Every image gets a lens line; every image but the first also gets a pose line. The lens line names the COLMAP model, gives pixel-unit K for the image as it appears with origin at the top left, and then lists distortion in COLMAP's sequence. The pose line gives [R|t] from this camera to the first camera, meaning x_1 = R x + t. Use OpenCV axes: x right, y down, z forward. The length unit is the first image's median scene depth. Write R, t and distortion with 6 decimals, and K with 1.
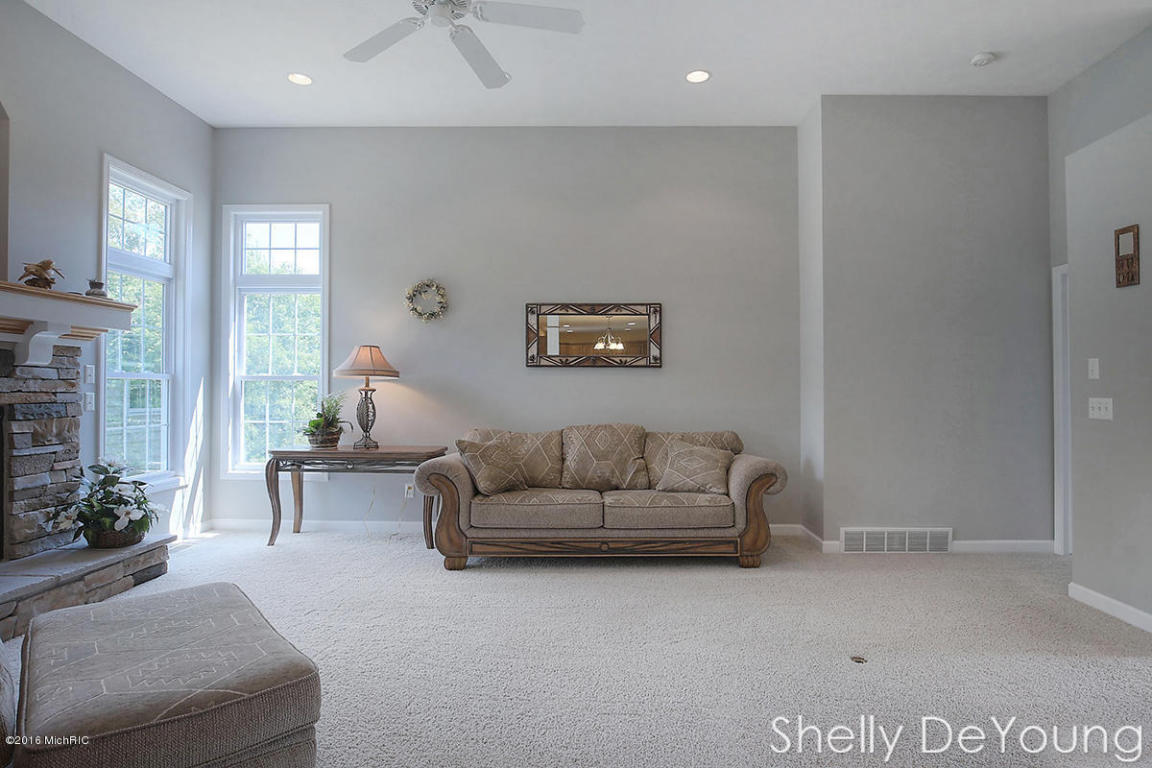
lens RADIAL K [[630.7, 0, 578.1], [0, 630.7, 372.8], [0, 0, 1]] dist [0.001259, 0.000362]
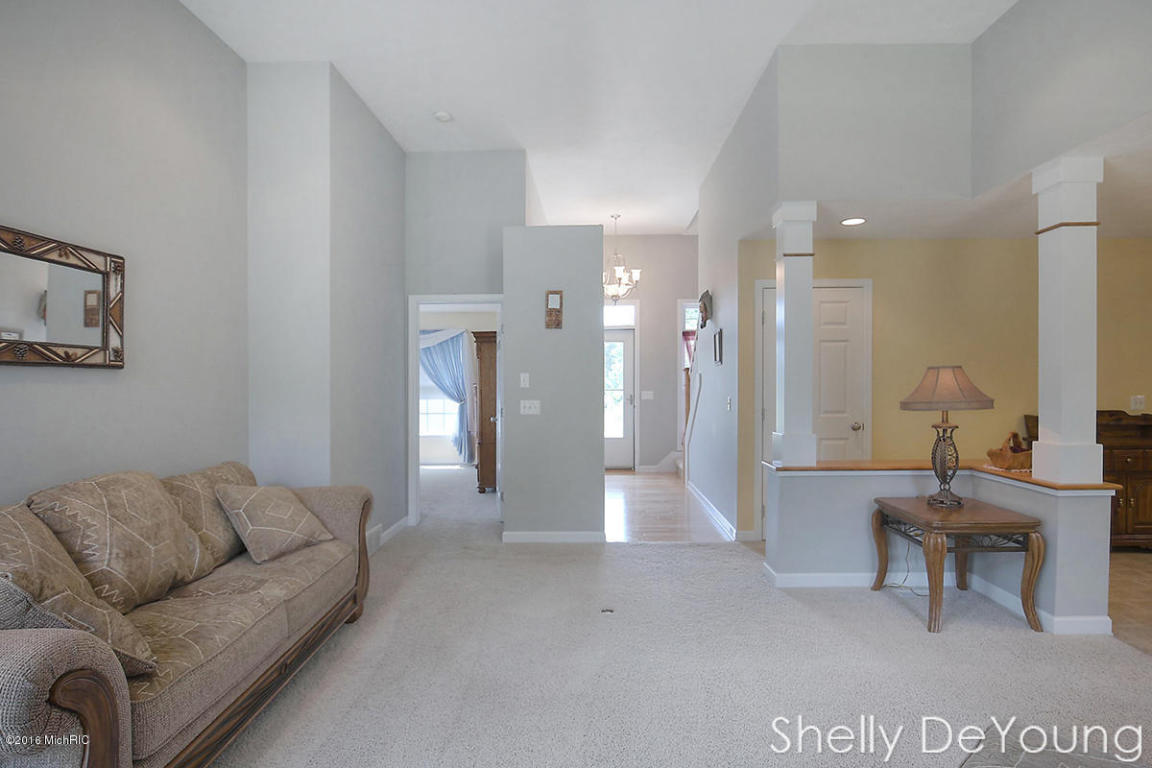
lens RADIAL K [[627.9, 0, 576.0], [0, 627.9, 384.0], [0, 0, 1]] dist [0.002579, 0.000056]
pose [[0.034964, -0.005803, 0.999372, -0.676118], [-0.021571, 0.999746, 0.006560, -0.010828], [-0.999156, -0.021787, 0.034830, 0.883298]]
